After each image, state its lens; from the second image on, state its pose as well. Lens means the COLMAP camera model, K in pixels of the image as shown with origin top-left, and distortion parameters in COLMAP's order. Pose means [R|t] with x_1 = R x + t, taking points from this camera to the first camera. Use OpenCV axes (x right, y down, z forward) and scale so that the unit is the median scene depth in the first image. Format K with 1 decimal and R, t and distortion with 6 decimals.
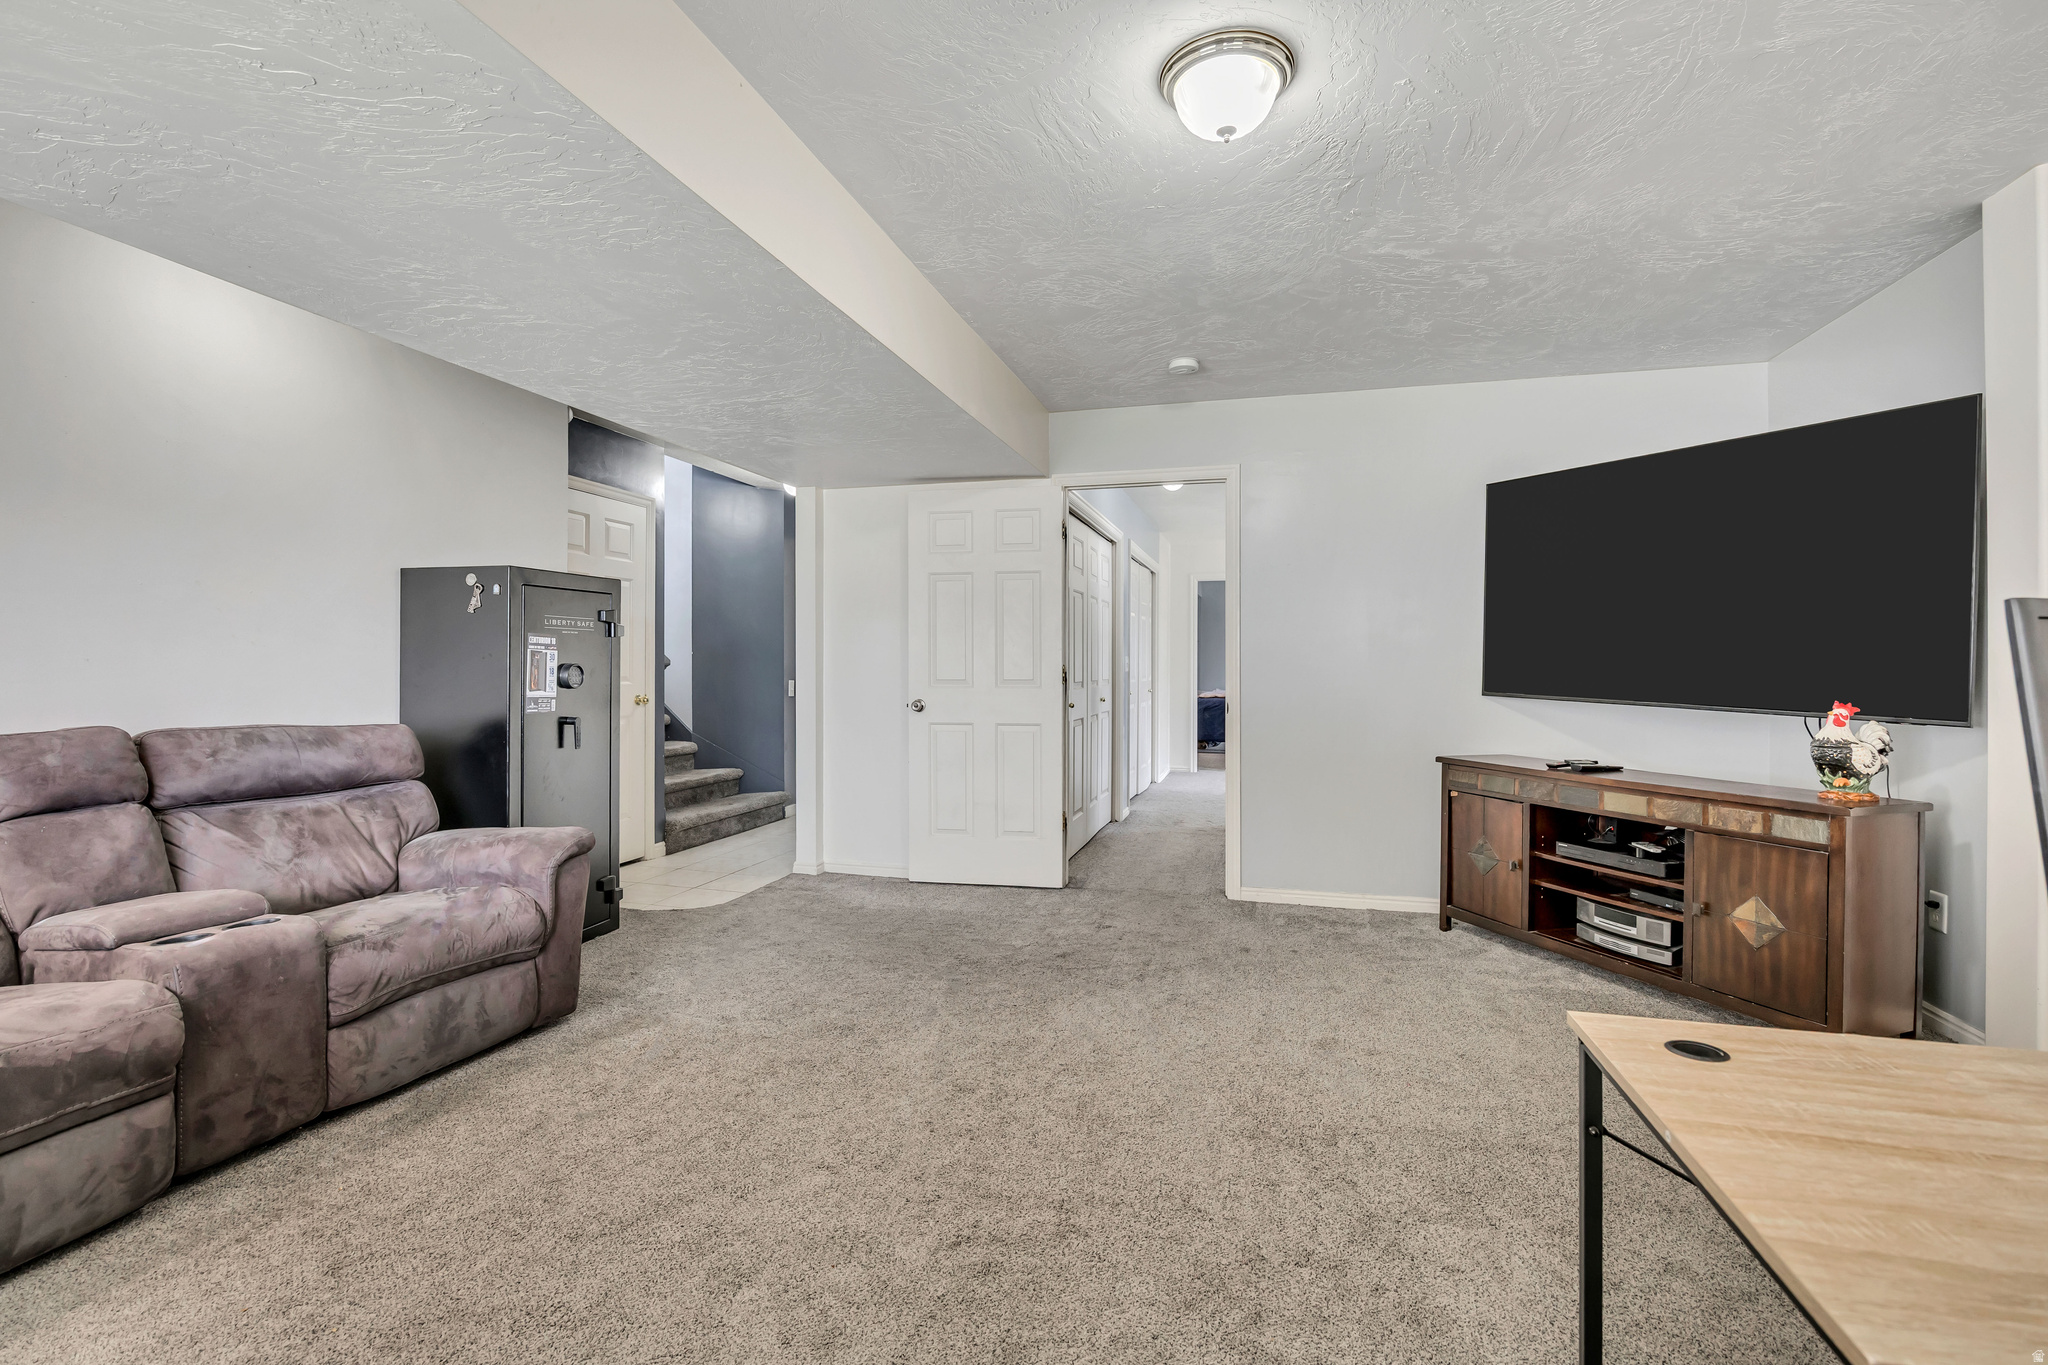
lens RADIAL K [[906.5, 0, 1024.9], [0, 906.5, 678.3], [0, 0, 1]] dist [-0.008236, 0.000626]
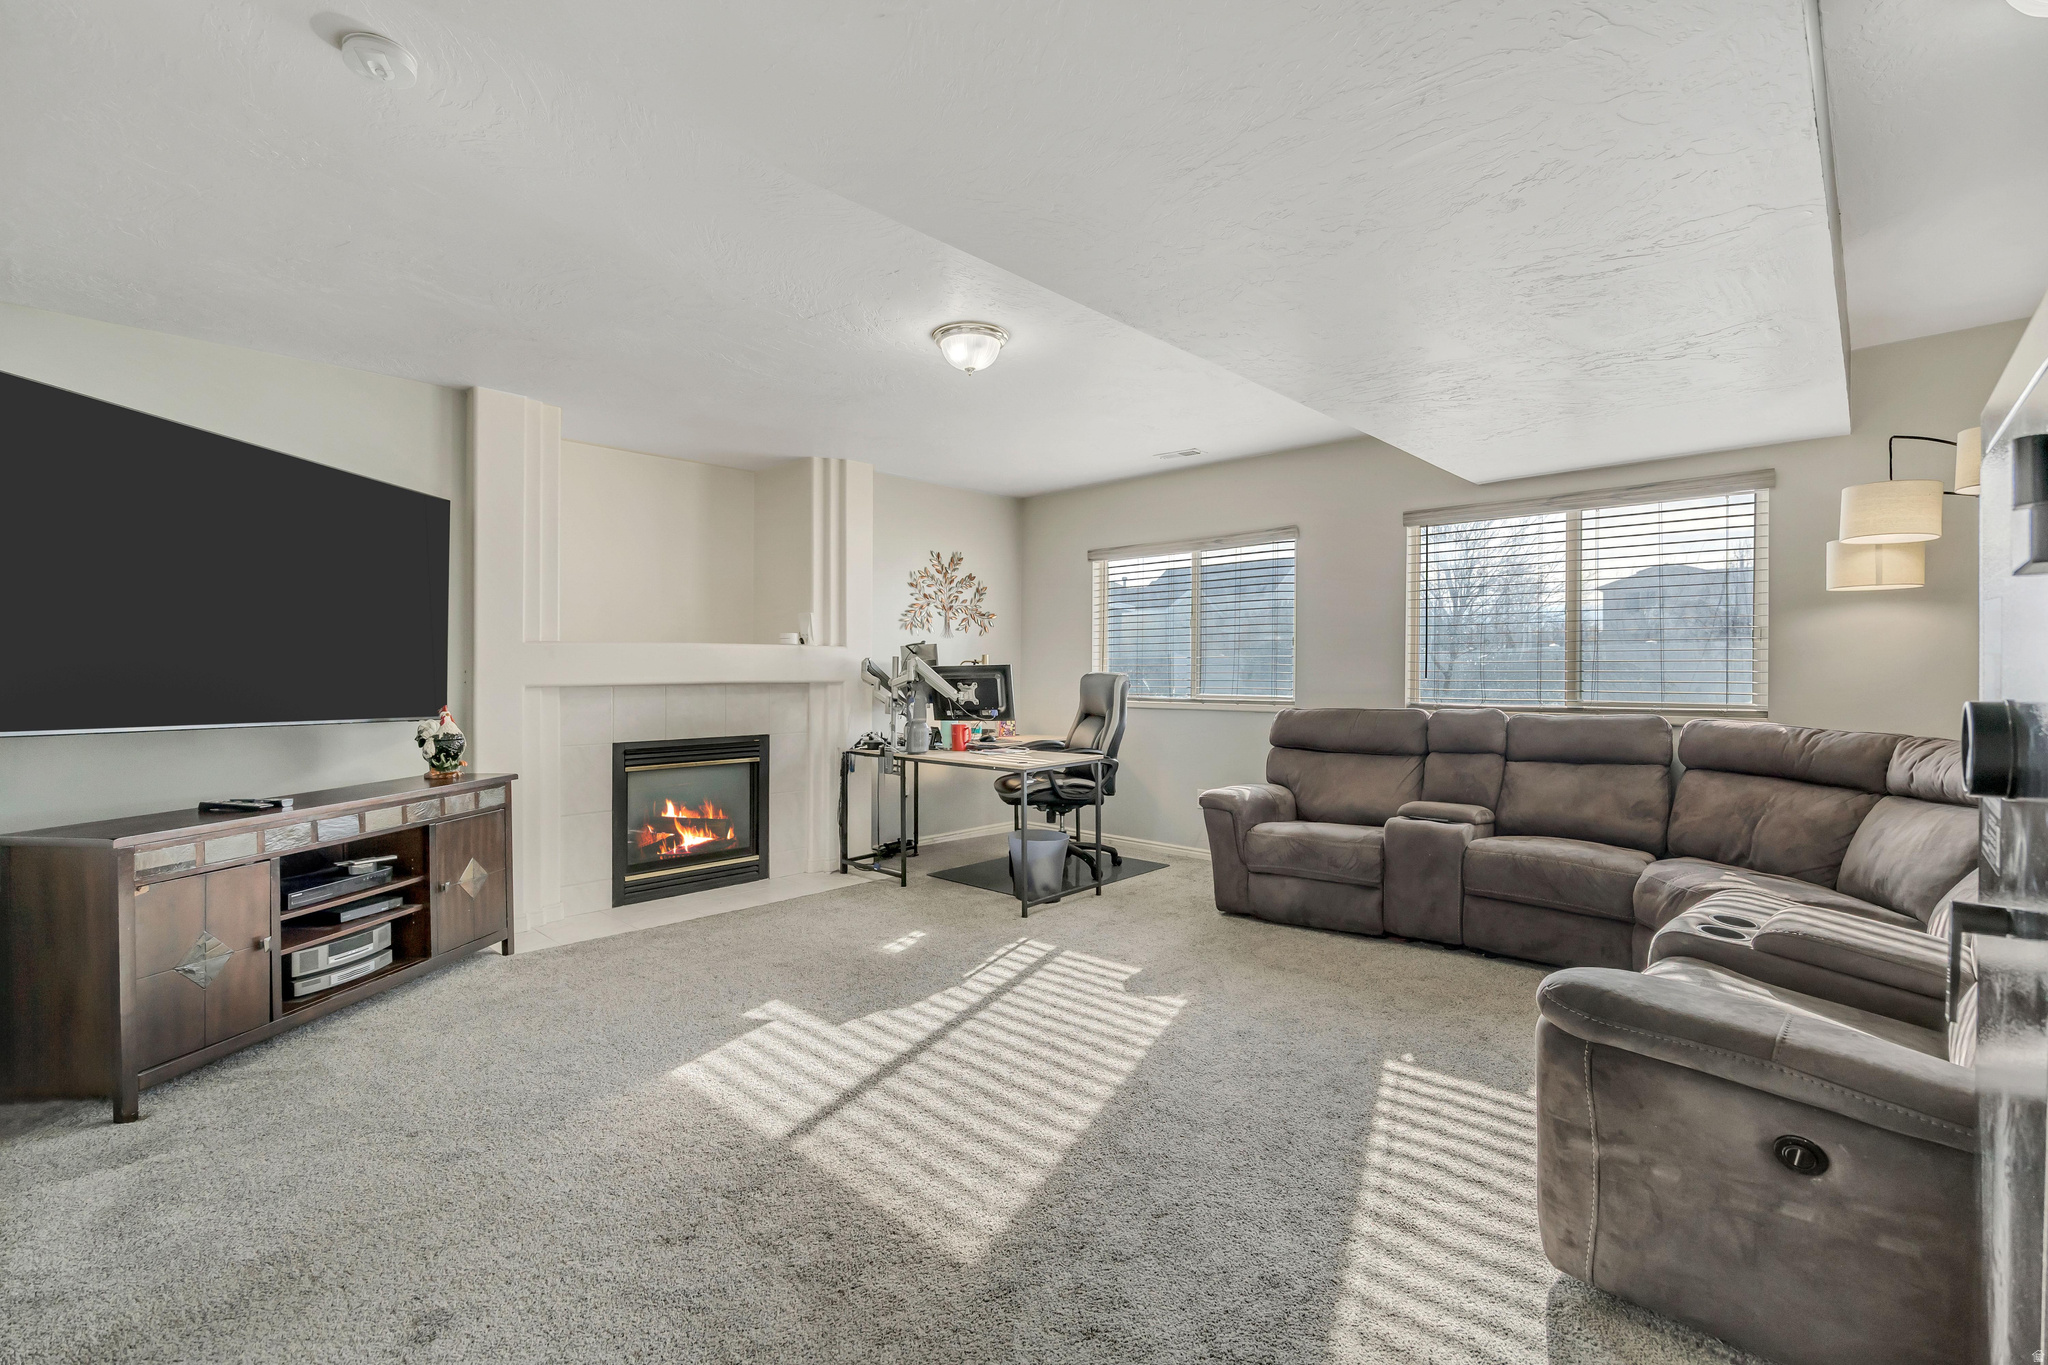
lens RADIAL K [[906.5, 0, 1021.2], [0, 906.5, 683.3], [0, 0, 1]] dist [-0.008236, 0.000626]
pose [[-0.889516, -0.009726, 0.456800, -0.420510], [0.000572, 0.999749, 0.022399, -0.033877], [-0.456903, 0.020186, -0.889287, 1.564506]]
